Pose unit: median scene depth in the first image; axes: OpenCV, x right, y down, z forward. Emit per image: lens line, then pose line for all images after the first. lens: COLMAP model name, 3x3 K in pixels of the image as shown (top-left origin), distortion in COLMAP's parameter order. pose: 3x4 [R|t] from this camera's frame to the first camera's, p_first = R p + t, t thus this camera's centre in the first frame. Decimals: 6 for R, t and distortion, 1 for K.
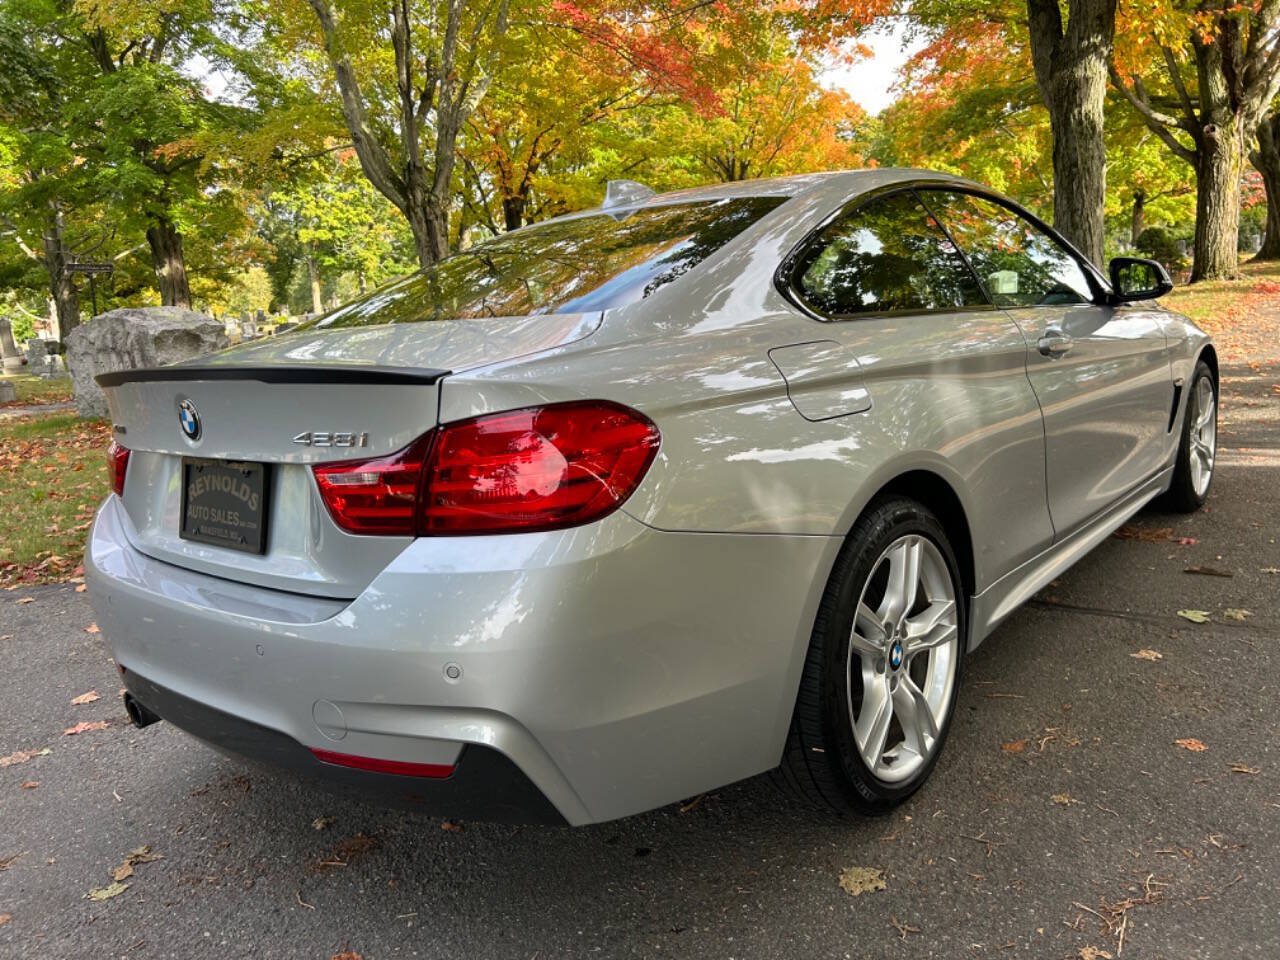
lens RADIAL K [[965.1, 0, 639.5], [0, 965.1, 472.7], [0, 0, 1]] dist [0.043170, -0.046844]
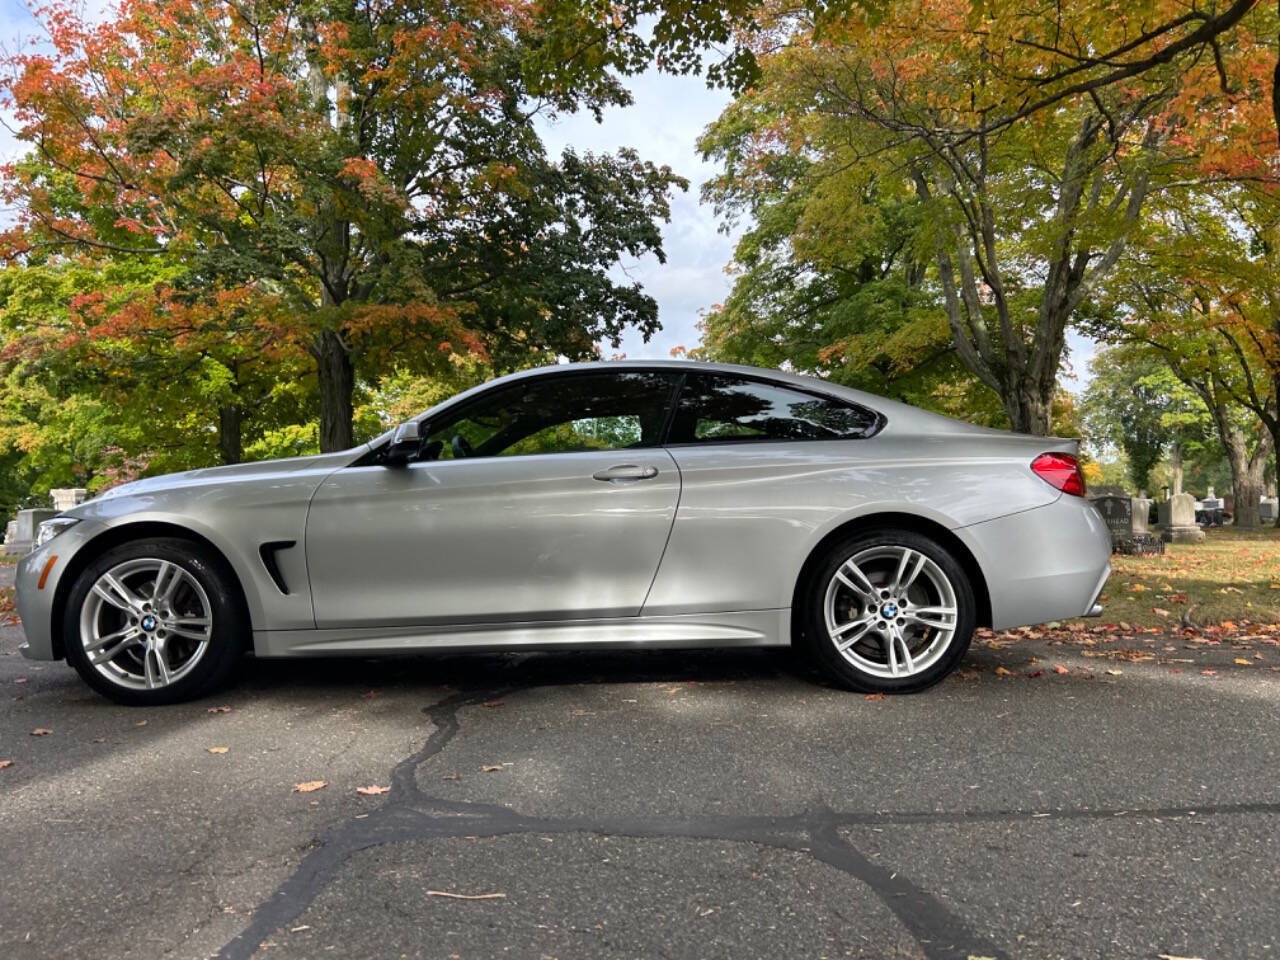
lens RADIAL K [[965.1, 0, 649.1], [0, 965.1, 481.6], [0, 0, 1]] dist [0.043170, -0.046844]
pose [[0.639887, 0.037490, -0.767554, 2.965640], [-0.172028, 0.980450, -0.095526, -0.313652], [0.748966, 0.193166, 0.633827, 1.389939]]
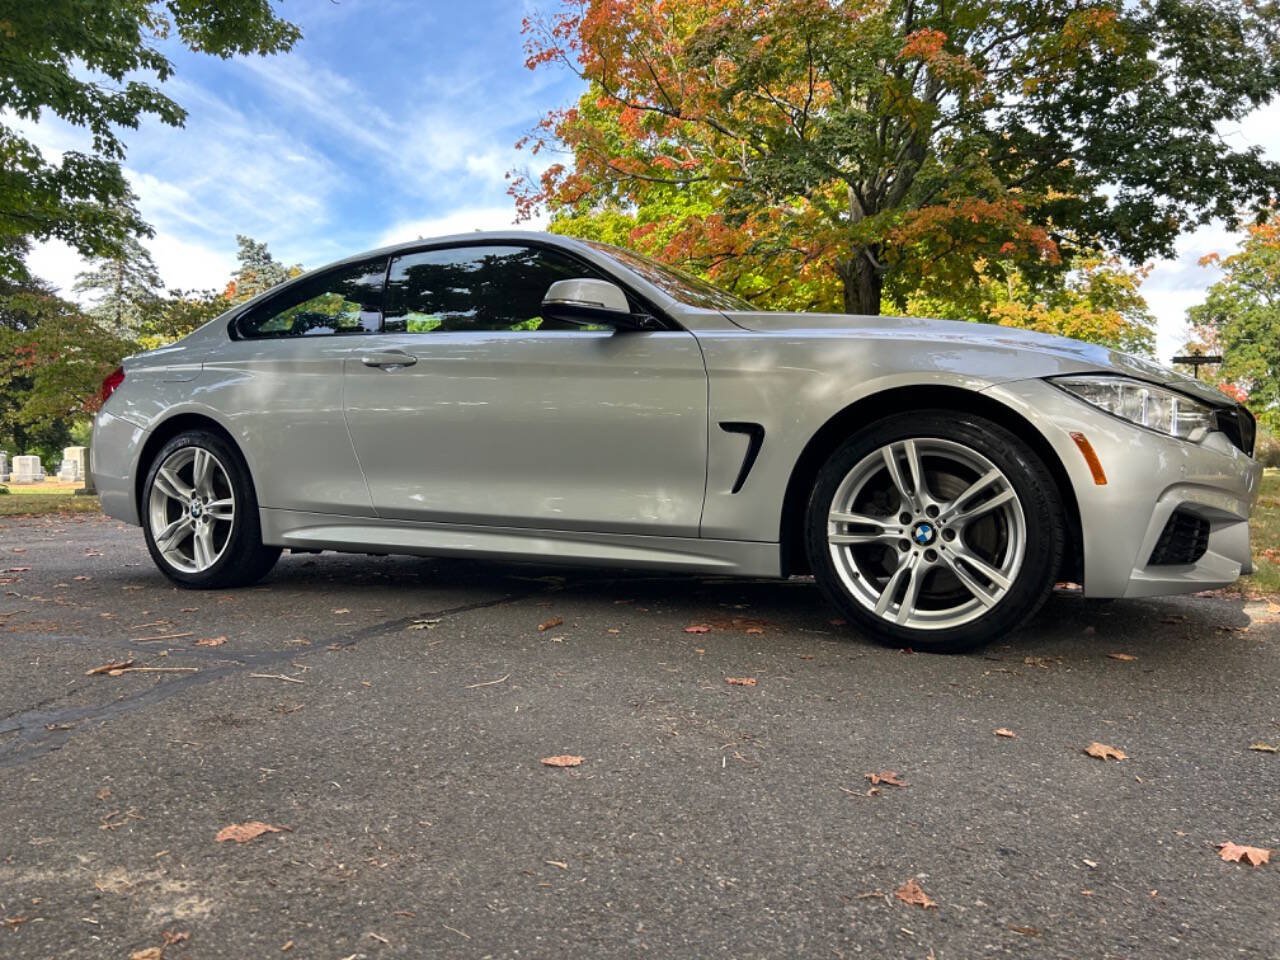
lens RADIAL K [[965.1, 0, 630.7], [0, 965.1, 480.0], [0, 0, 1]] dist [0.043170, -0.046844]
pose [[0.214050, 0.091243, -0.972552, 1.963247], [-0.190004, 0.980501, 0.050170, -0.112646], [0.958166, 0.174049, 0.227213, 1.159836]]
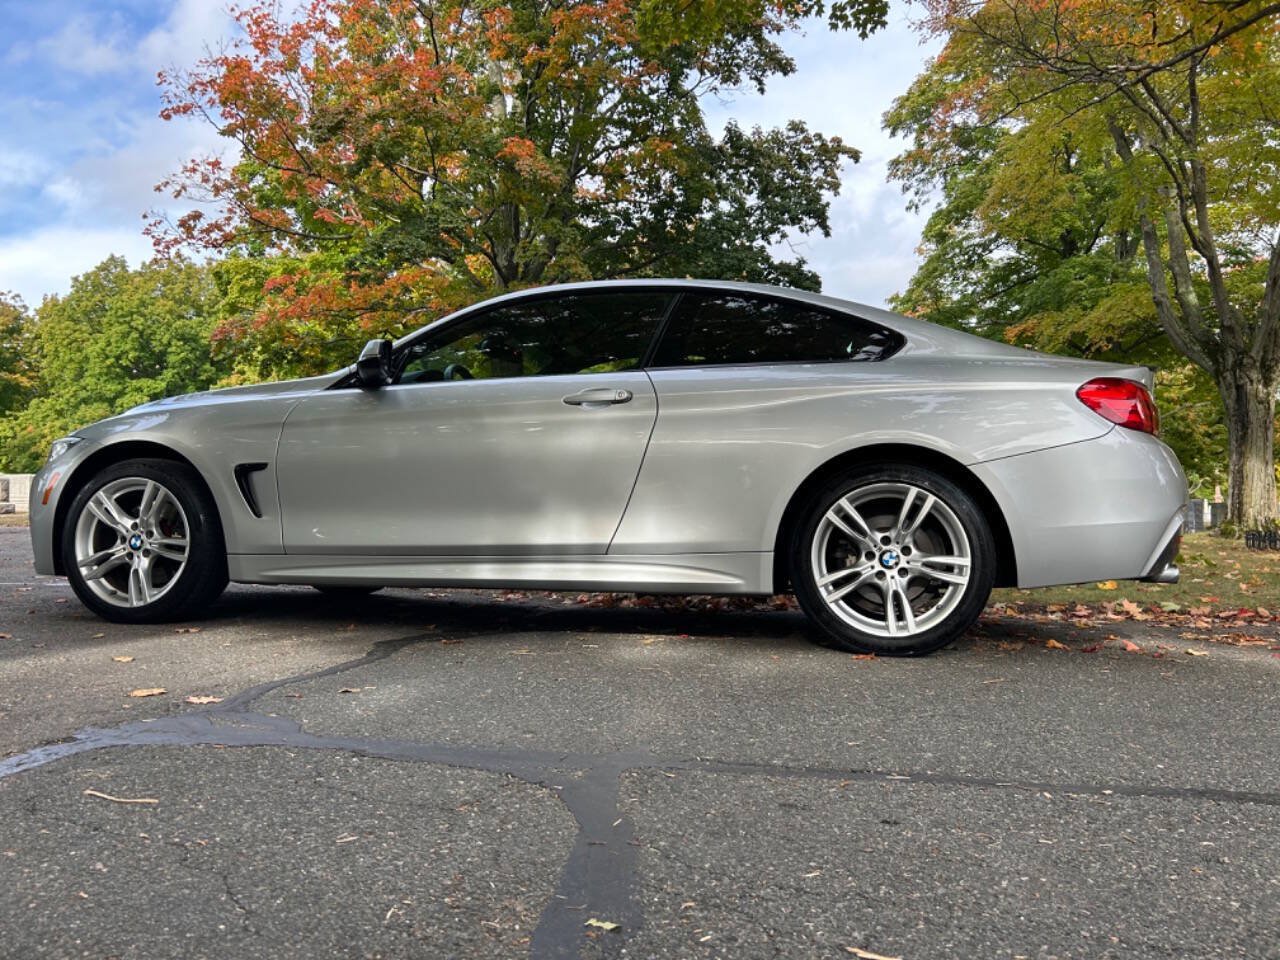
lens RADIAL K [[965.1, 0, 647.8], [0, 965.1, 471.7], [0, 0, 1]] dist [0.043170, -0.046844]
pose [[0.473578, 0.049292, -0.879371, 3.035526], [-0.209636, 0.976047, -0.058186, -0.294842], [0.855439, 0.211904, 0.472568, 1.771048]]
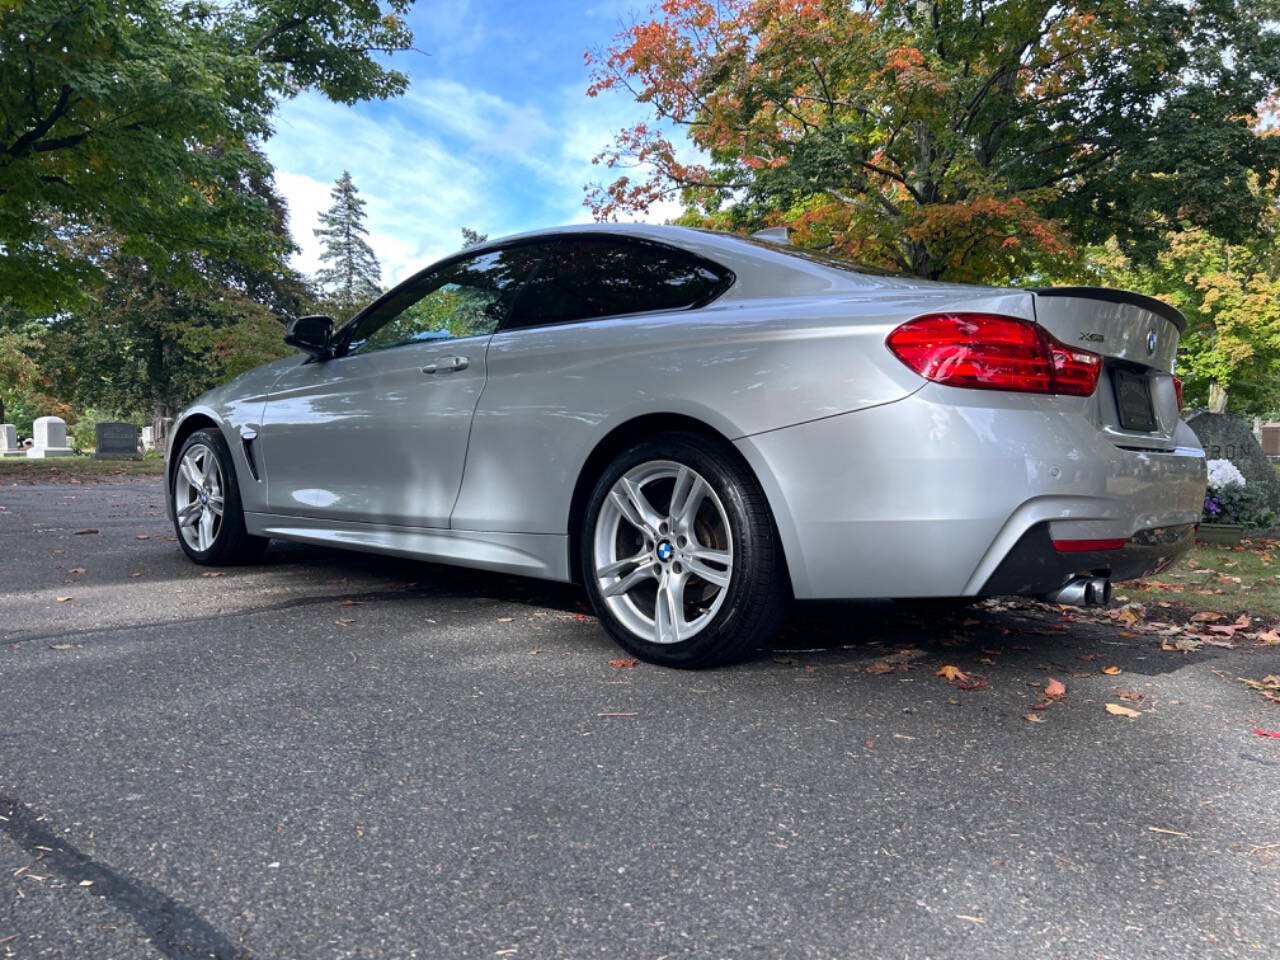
lens RADIAL K [[965.1, 0, 647.3], [0, 965.1, 481.7], [0, 0, 1]] dist [0.043170, -0.046844]
pose [[-0.025679, 0.122310, -0.992160, 3.118835], [-0.192128, 0.973381, 0.124968, -0.540112], [0.981034, 0.193831, -0.001496, 2.690751]]
